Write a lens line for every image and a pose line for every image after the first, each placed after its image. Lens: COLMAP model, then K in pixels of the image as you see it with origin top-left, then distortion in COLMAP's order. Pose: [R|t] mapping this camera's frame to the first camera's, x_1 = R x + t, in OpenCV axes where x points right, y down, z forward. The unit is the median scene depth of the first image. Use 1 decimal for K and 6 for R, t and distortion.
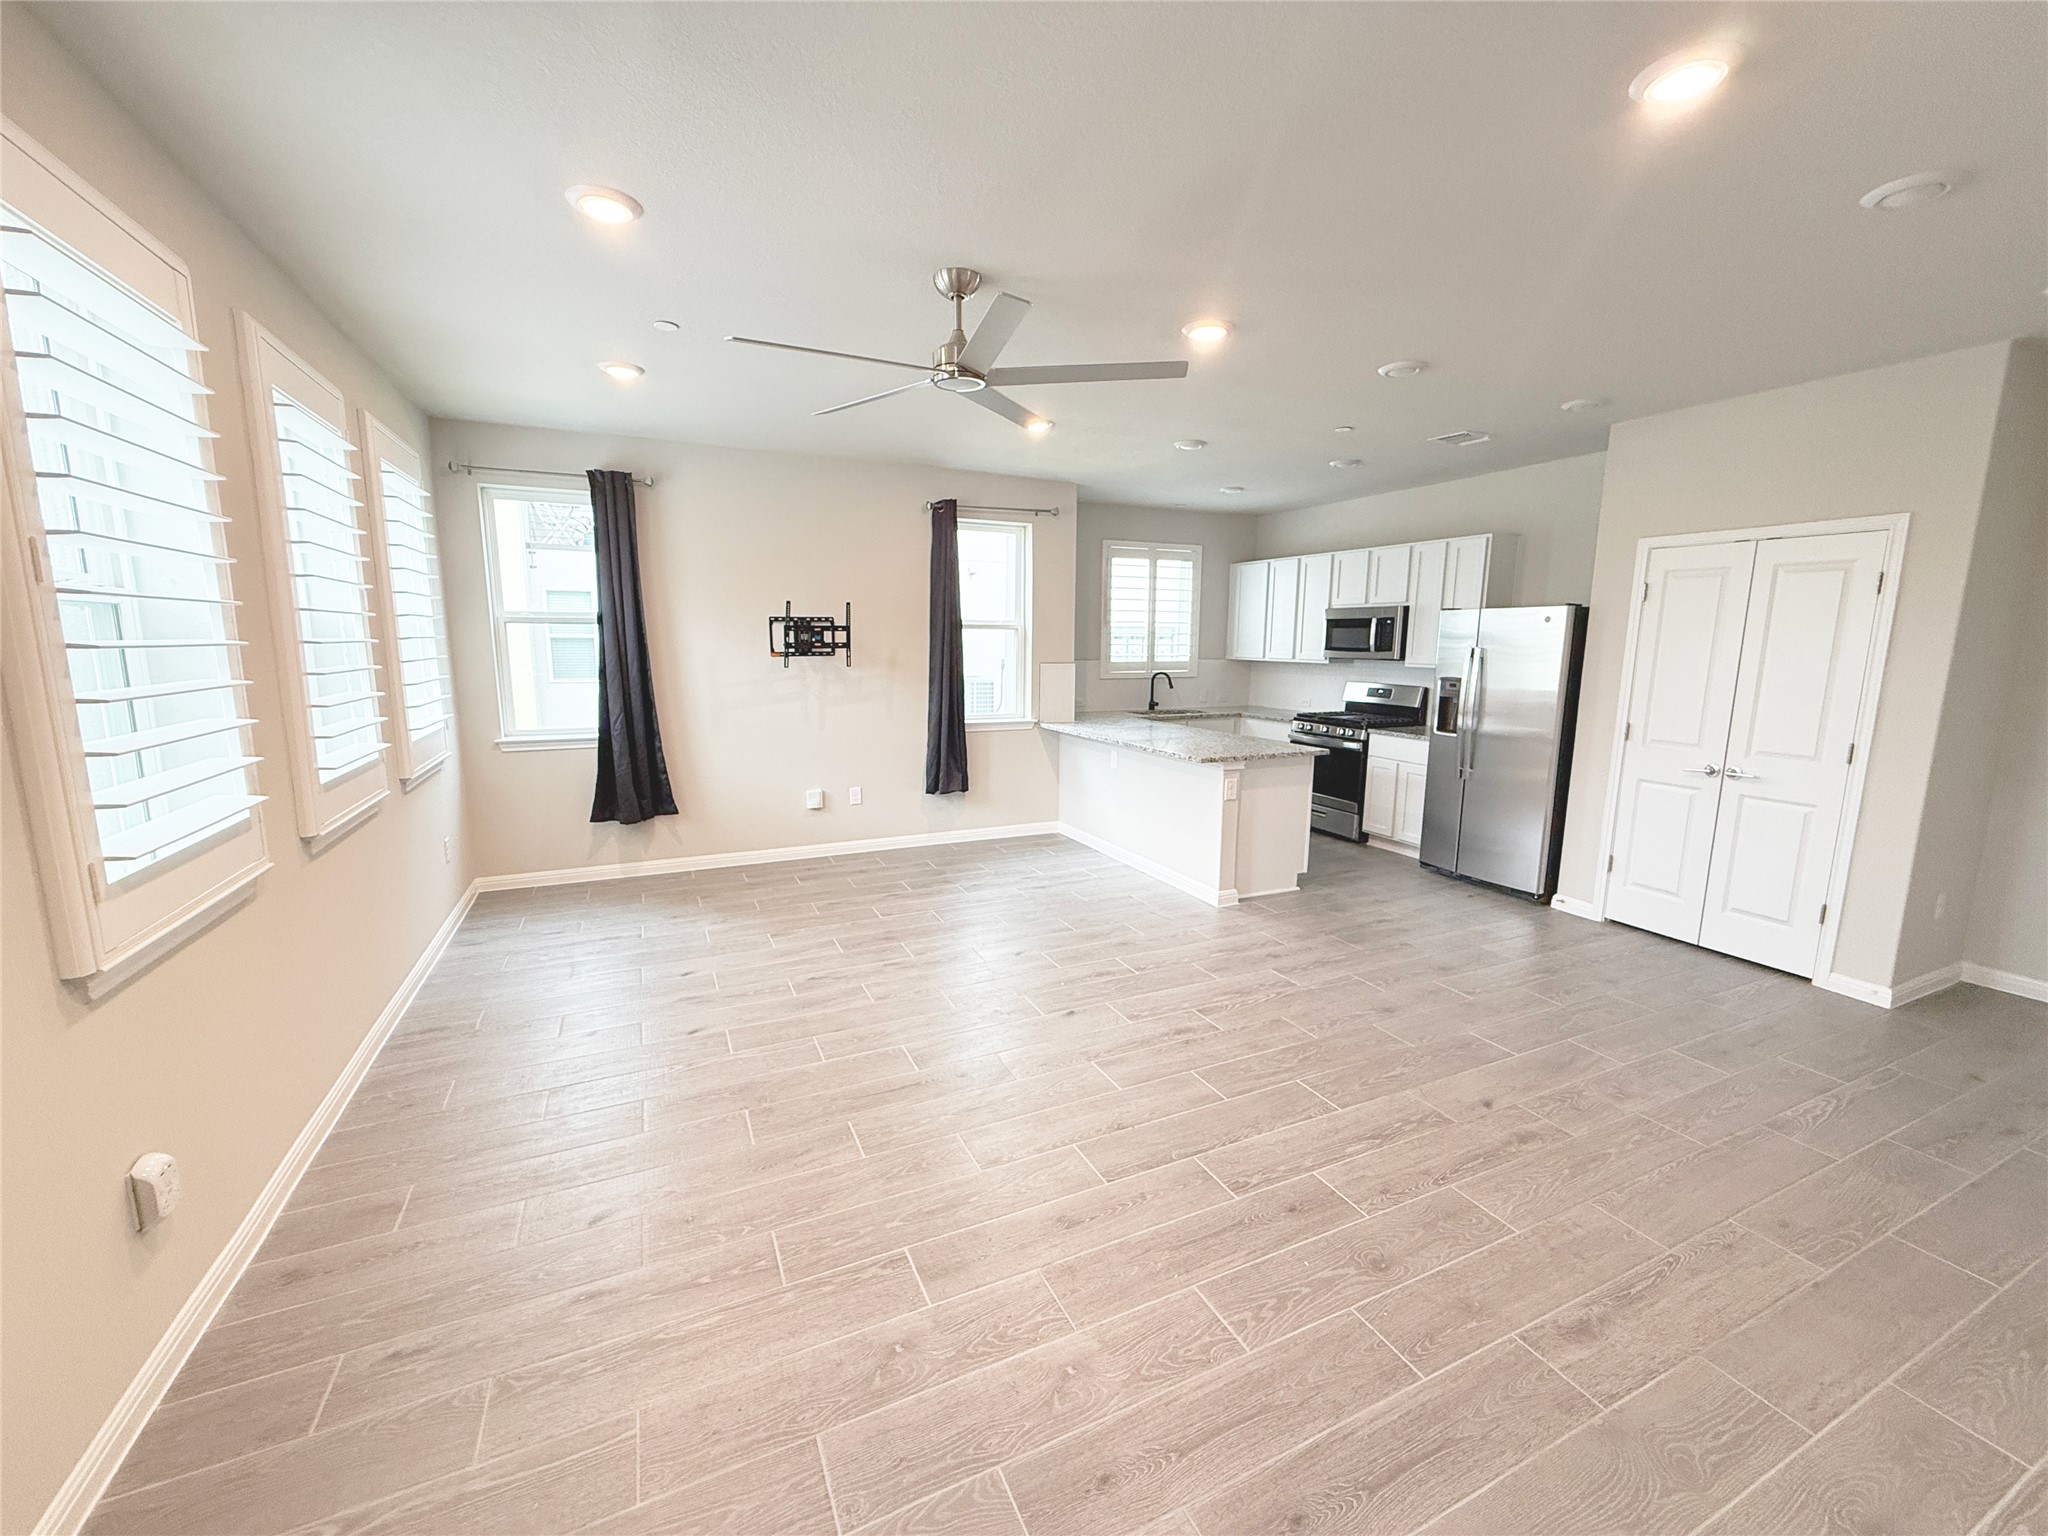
lens RADIAL K [[813.4, 0, 1019.0], [0, 813.4, 764.6], [0, 0, 1]] dist [-0.002840, 0.000019]
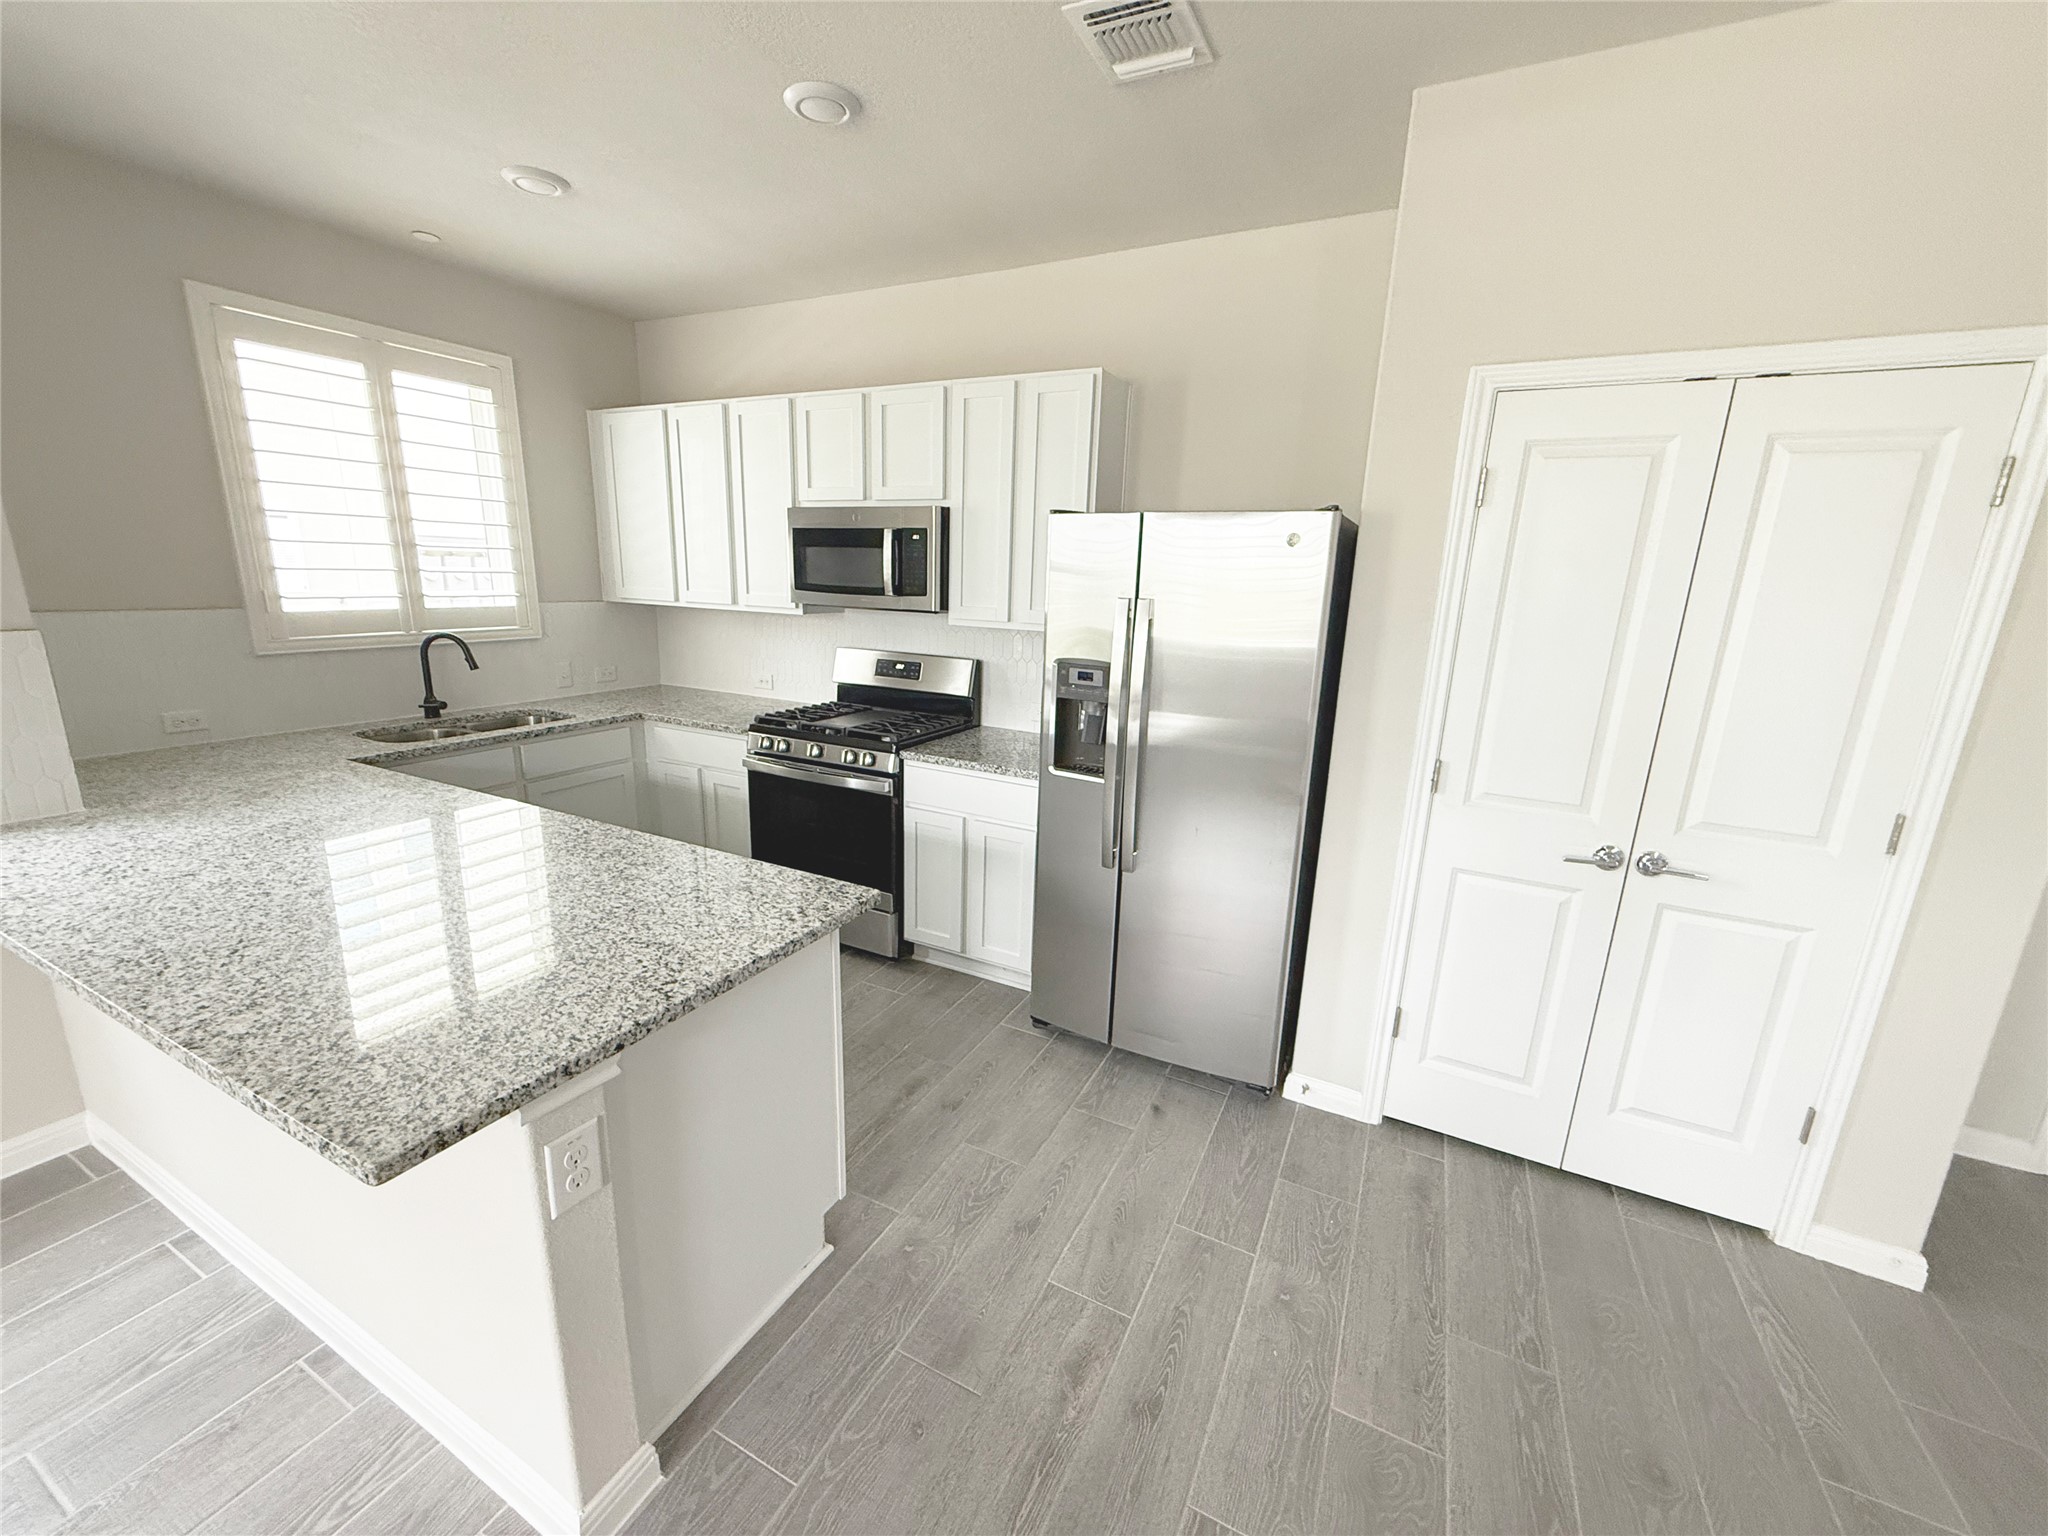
lens RADIAL K [[813.4, 0, 1017.0], [0, 813.4, 768.2], [0, 0, 1]] dist [-0.002840, 0.000019]
pose [[0.786867, -0.125324, 0.604263, 0.169246], [0.068052, 0.990812, 0.116878, -0.083127], [-0.613358, -0.050846, 0.788166, 0.525795]]
